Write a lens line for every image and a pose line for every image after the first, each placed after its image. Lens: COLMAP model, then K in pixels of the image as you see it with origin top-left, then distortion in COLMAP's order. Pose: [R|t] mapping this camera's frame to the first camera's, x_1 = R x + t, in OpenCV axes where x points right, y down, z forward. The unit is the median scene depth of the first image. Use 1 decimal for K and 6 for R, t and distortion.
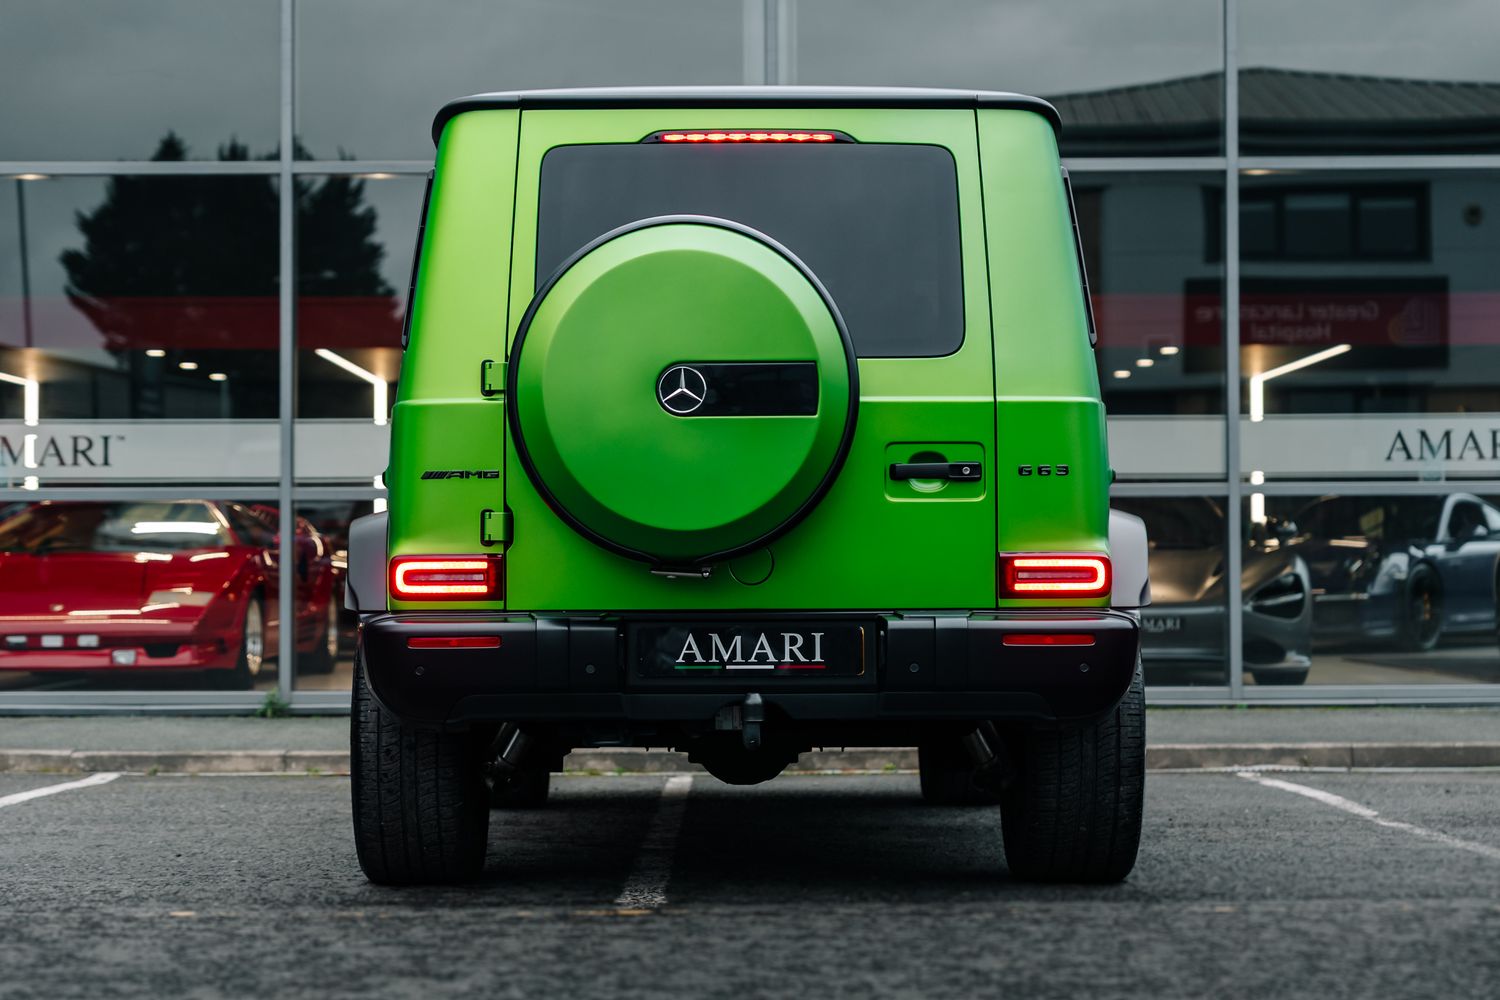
lens RADIAL K [[2763.7, 0, 722.8], [0, 2763.7, 526.4], [0, 0, 1]] dist [0.018969, -0.008239]
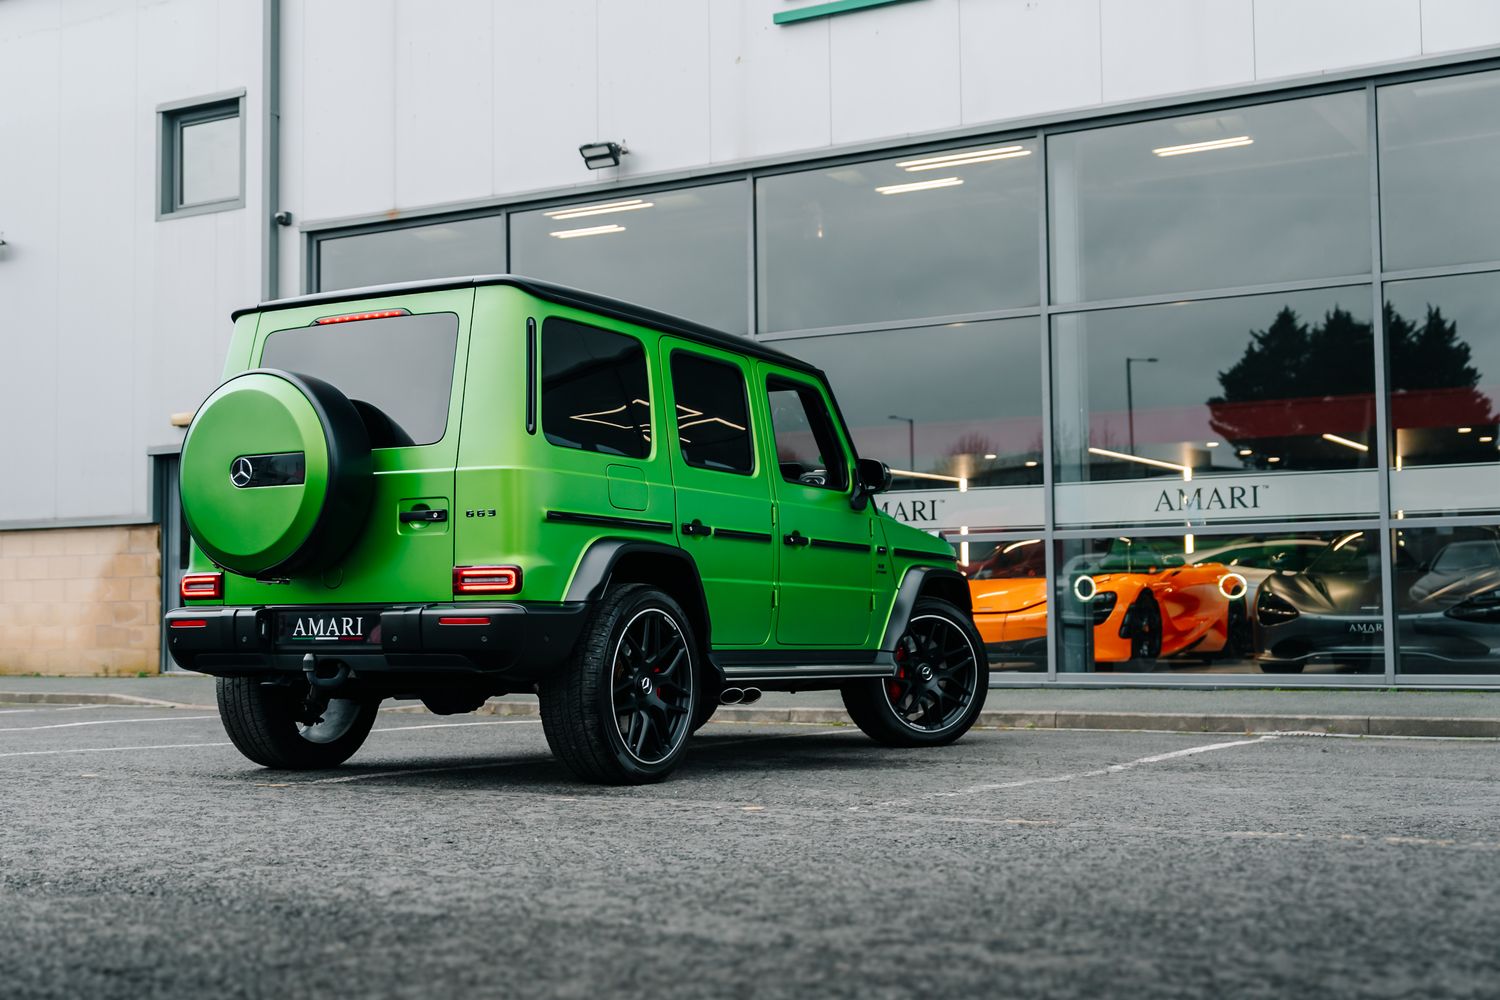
lens RADIAL K [[1852.4, 0, 689.4], [0, 1852.4, 500.9], [0, 0, 1]] dist [0.010177, -0.000224]
pose [[0.859424, -0.035409, -0.510037, 0.699097], [0.014898, 0.998910, -0.044246, 0.019378], [0.511047, 0.030428, 0.859014, 0.145861]]
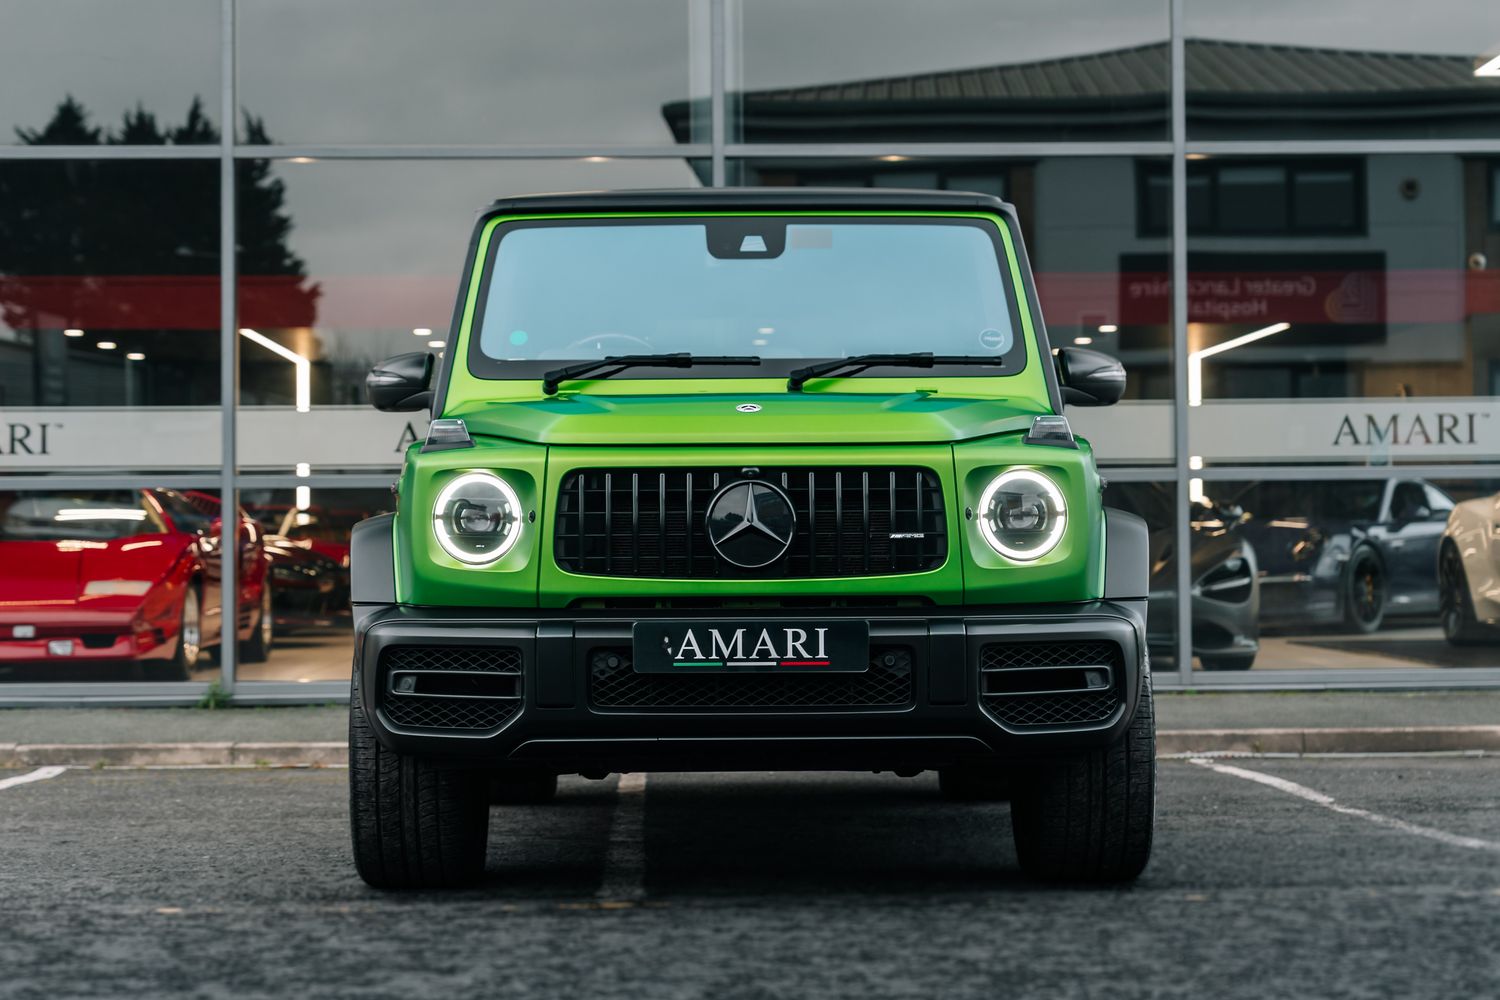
lens RADIAL K [[2840.0, 0, 734.5], [0, 2840.0, 494.3], [0, 0, 1]] dist [0.027058, -0.063217]
pose [[0.999459, -0.003382, 0.032723, -0.020812], [0.003488, 0.999989, -0.003182, -0.007076], [-0.032712, 0.003294, 0.999459, -0.039972]]
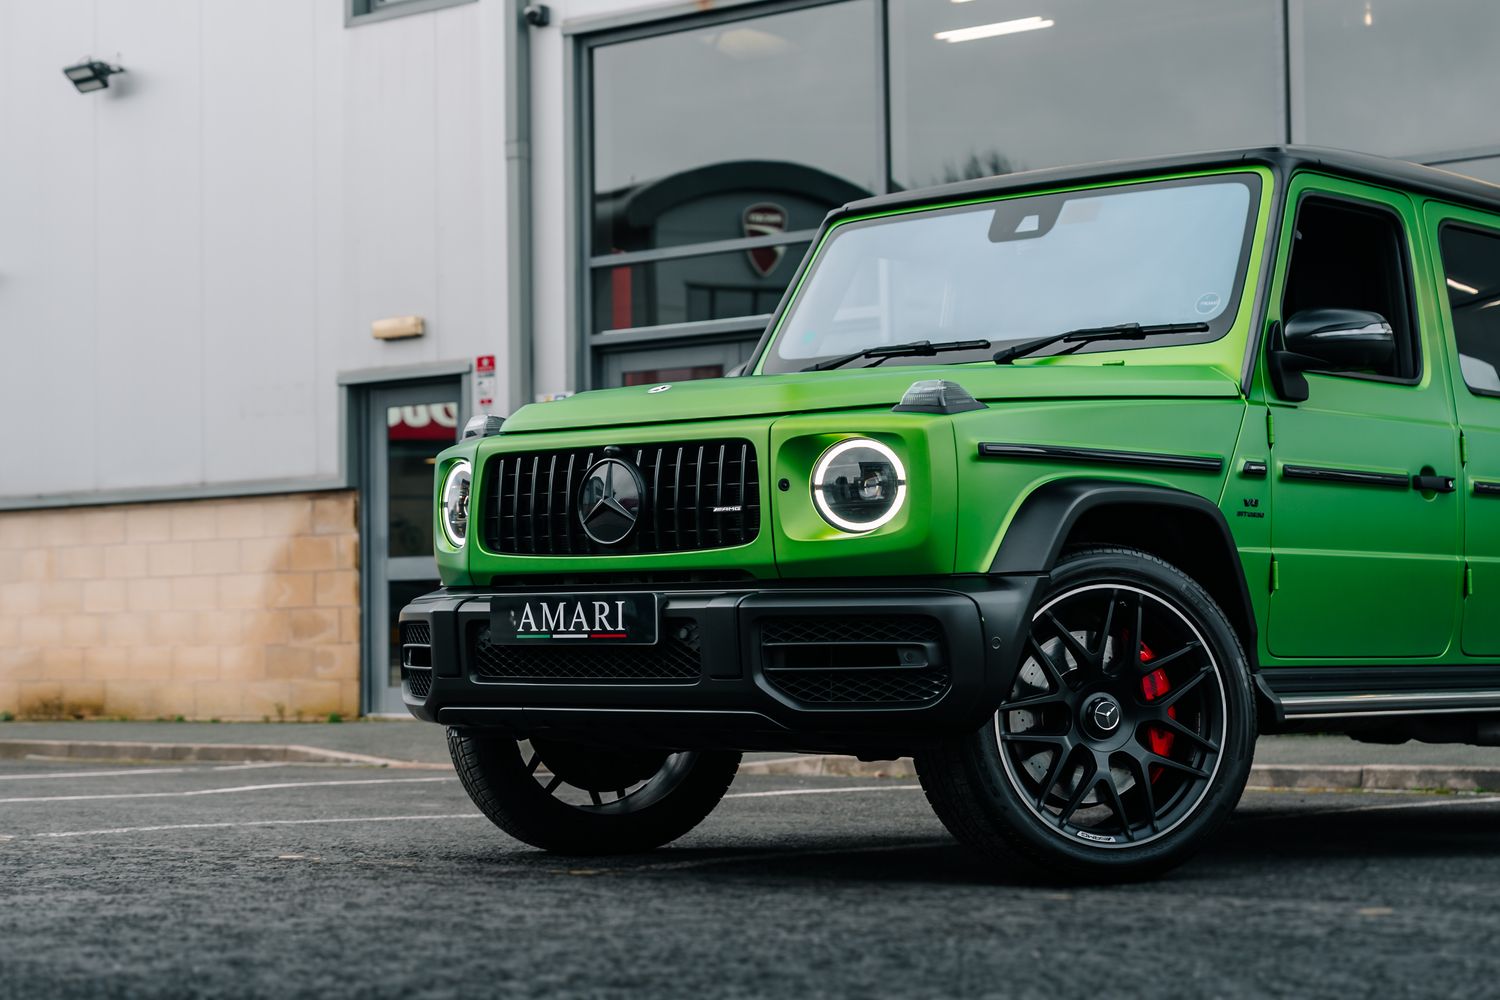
lens RADIAL K [[2840.0, 0, 734.5], [0, 2840.0, 494.3], [0, 0, 1]] dist [0.027058, -0.063217]
pose [[0.781439, -0.039947, -0.622702, 0.639105], [0.021271, 0.999074, -0.037398, 0.034071], [0.623619, 0.015979, 0.781565, 0.170526]]
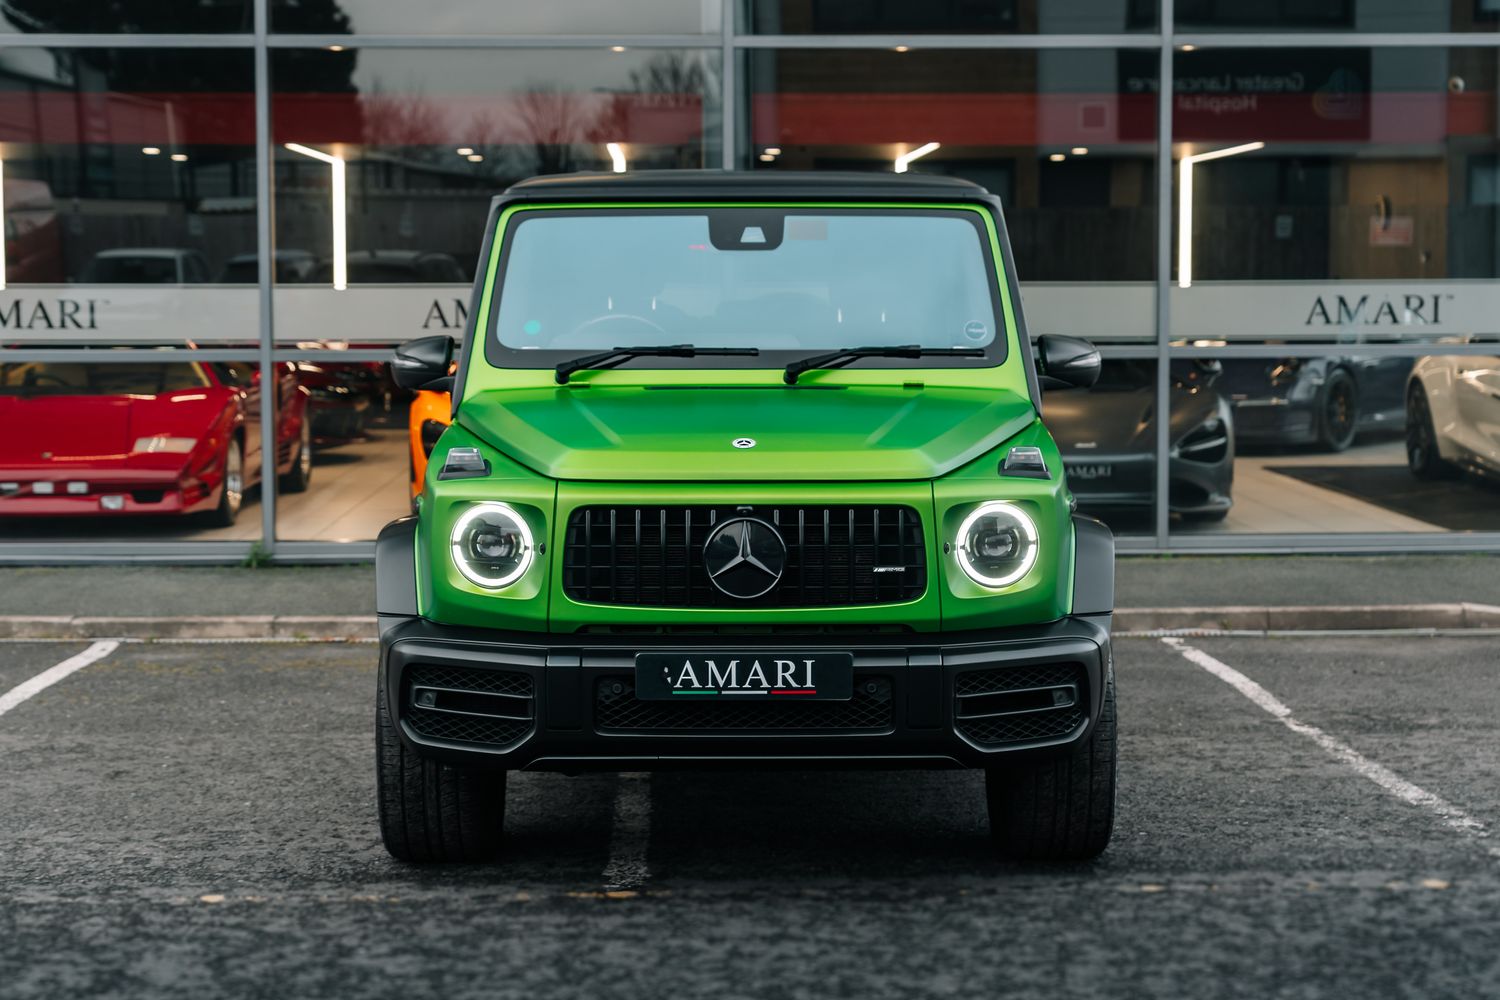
lens RADIAL K [[2687.3, 0, 753.2], [0, 2687.3, 507.0], [0, 0, 1]] dist [0.006176, 0.103843]
pose [[0.999458, -0.001919, 0.032859, -0.013340], [-0.001370, 0.995008, 0.099784, -0.113255], [-0.032886, -0.099775, 0.994466, -0.054772]]
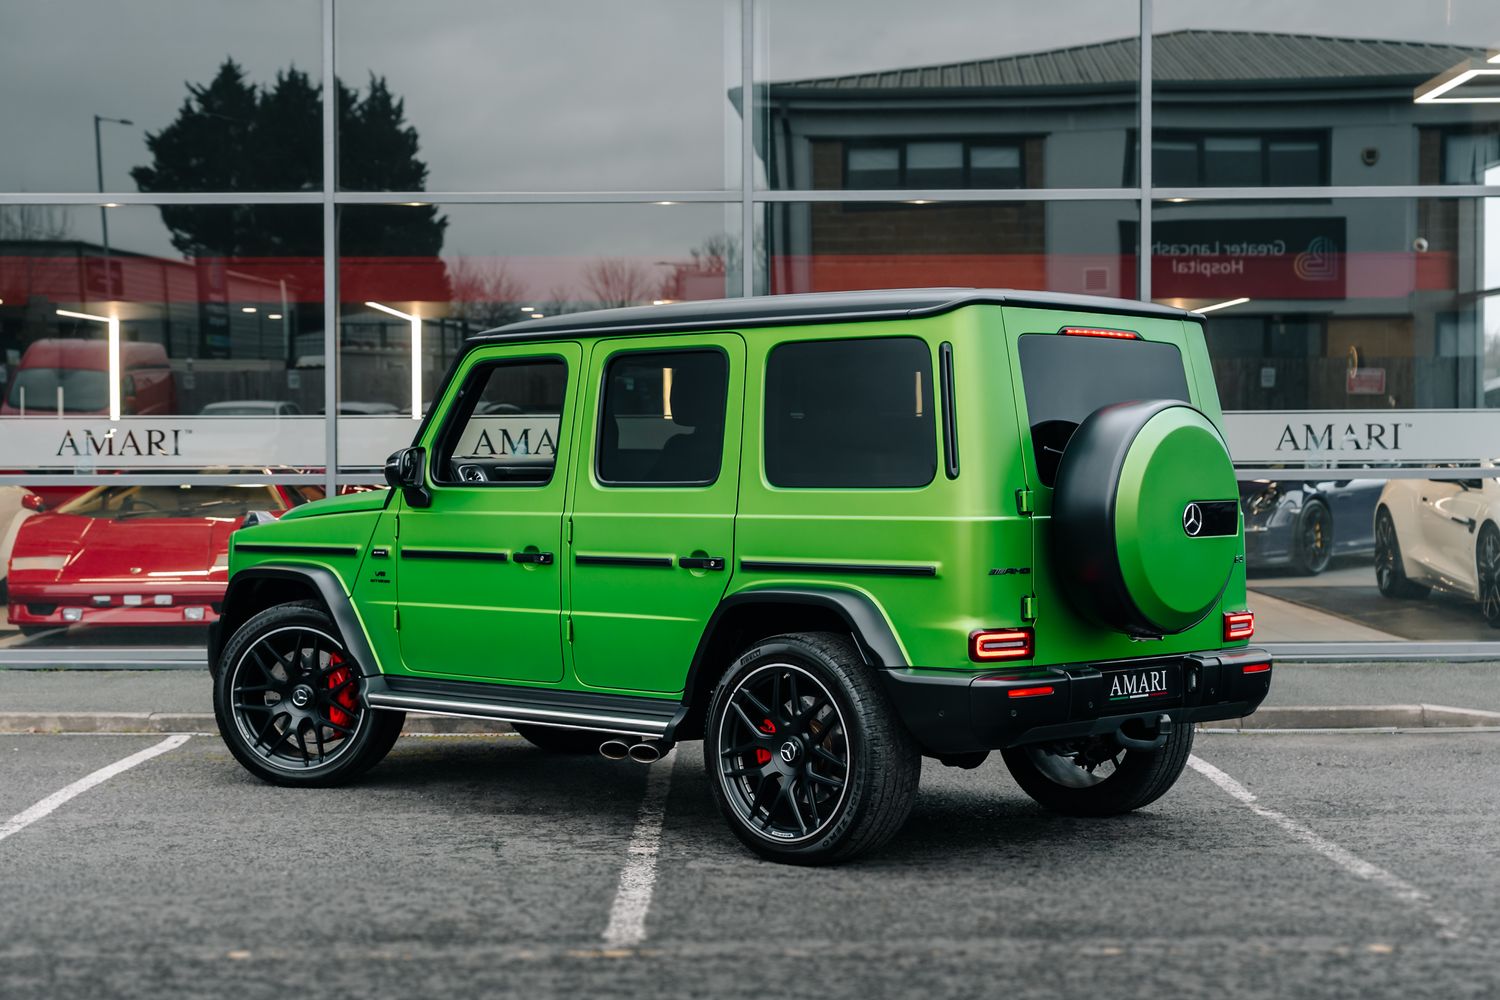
lens RADIAL K [[2408.2, 0, 714.2], [0, 2408.2, 521.3], [0, 0, 1]] dist [0.001957, 0.084007]
pose [[0.999997, -0.000662, -0.002276, 0.011329], [0.000779, 0.998673, 0.051493, -0.092509], [0.002239, -0.051494, 0.998671, -0.026917]]
